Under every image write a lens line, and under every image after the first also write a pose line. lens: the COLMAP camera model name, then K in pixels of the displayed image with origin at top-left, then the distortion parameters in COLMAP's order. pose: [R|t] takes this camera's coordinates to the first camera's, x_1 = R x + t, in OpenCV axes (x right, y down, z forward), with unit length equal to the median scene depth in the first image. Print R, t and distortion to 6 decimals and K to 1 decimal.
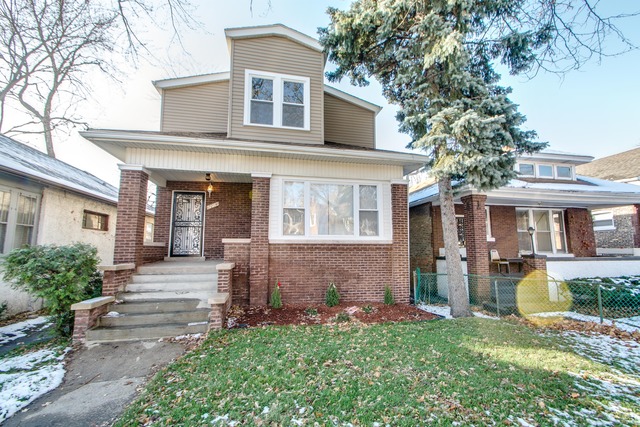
lens RADIAL K [[278.6, 0, 324.0], [0, 278.6, 217.2], [0, 0, 1]] dist [0.008904, -0.000586]
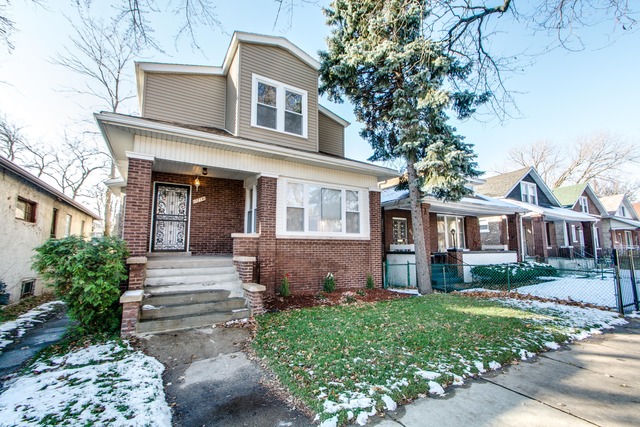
lens RADIAL K [[278.6, 0, 324.0], [0, 278.6, 217.2], [0, 0, 1]] dist [0.008904, -0.000586]
pose [[0.944921, 0.035664, 0.325349, -0.351301], [-0.036765, 0.999320, -0.002767, 0.006661], [-0.325227, -0.009347, 0.945590, -0.090119]]
